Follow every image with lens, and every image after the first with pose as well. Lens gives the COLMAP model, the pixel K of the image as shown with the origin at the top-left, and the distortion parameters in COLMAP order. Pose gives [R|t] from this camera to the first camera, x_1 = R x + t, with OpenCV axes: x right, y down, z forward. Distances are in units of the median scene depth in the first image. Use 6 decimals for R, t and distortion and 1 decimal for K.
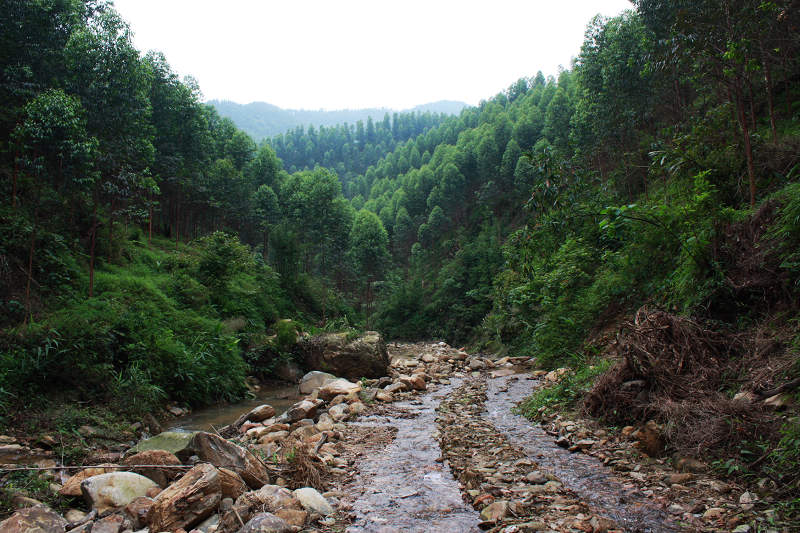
lens RADIAL K [[685.7, 0, 399.9], [0, 685.7, 266.9], [0, 0, 1]] dist [-0.156441, 0.133103]
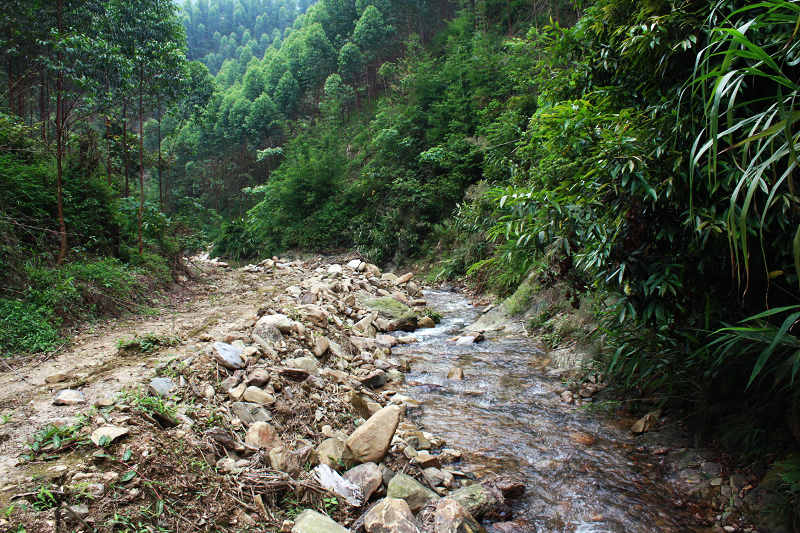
lens RADIAL K [[685.7, 0, 400.1], [0, 685.7, 266.4], [0, 0, 1]] dist [-0.156441, 0.133103]
pose [[0.998649, -0.009123, 0.051150, 0.055277], [0.001803, 0.989956, 0.141361, 0.047209], [-0.051926, -0.141078, 0.988636, 0.500471]]
